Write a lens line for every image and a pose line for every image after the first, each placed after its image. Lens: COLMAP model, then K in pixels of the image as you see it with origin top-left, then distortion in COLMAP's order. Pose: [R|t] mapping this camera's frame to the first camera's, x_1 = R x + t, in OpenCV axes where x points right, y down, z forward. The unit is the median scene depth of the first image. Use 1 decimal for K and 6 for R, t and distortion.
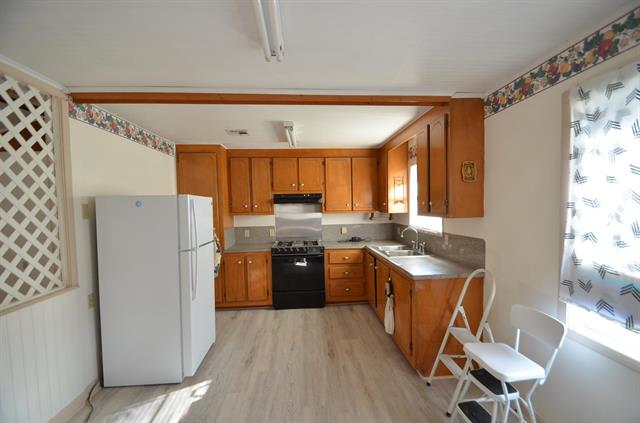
lens RADIAL K [[277.6, 0, 322.4], [0, 277.6, 218.1], [0, 0, 1]] dist [0.016618, -0.016957]
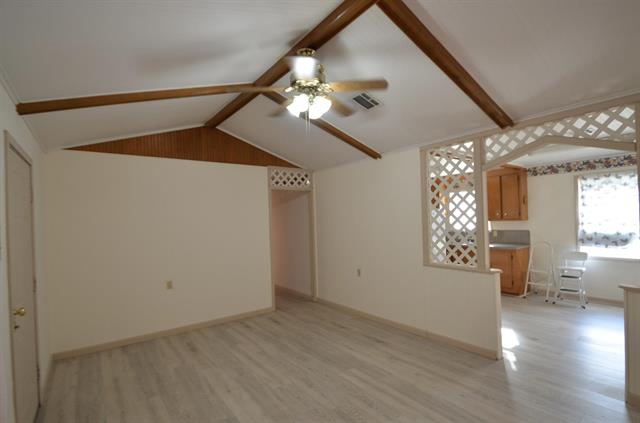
lens RADIAL K [[308.0, 0, 322.1], [0, 308.0, 221.2], [0, 0, 1]] dist [0.021332, -0.024965]
pose [[0.840736, -0.007680, 0.541391, -1.749081], [0.037484, 0.998326, -0.044047, 0.041024], [-0.540146, 0.057325, 0.839616, -0.156997]]
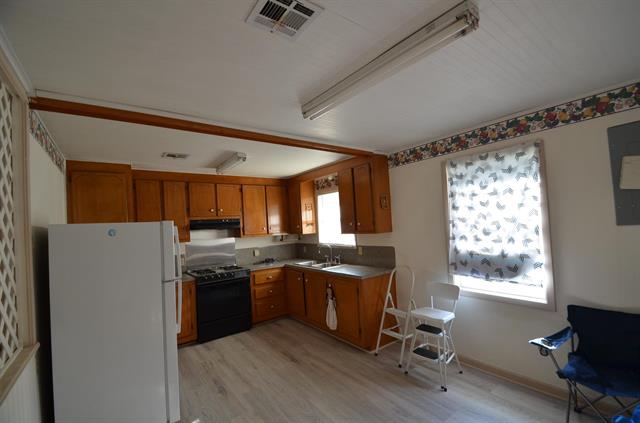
lens RADIAL K [[277.6, 0, 322.4], [0, 277.6, 218.1], [0, 0, 1]] dist [0.016618, -0.016957]
pose [[0.839685, -0.014021, 0.542893, -0.454913], [0.062720, 0.995481, -0.071297, 0.004527], [-0.539440, 0.093917, 0.836770, -0.055685]]
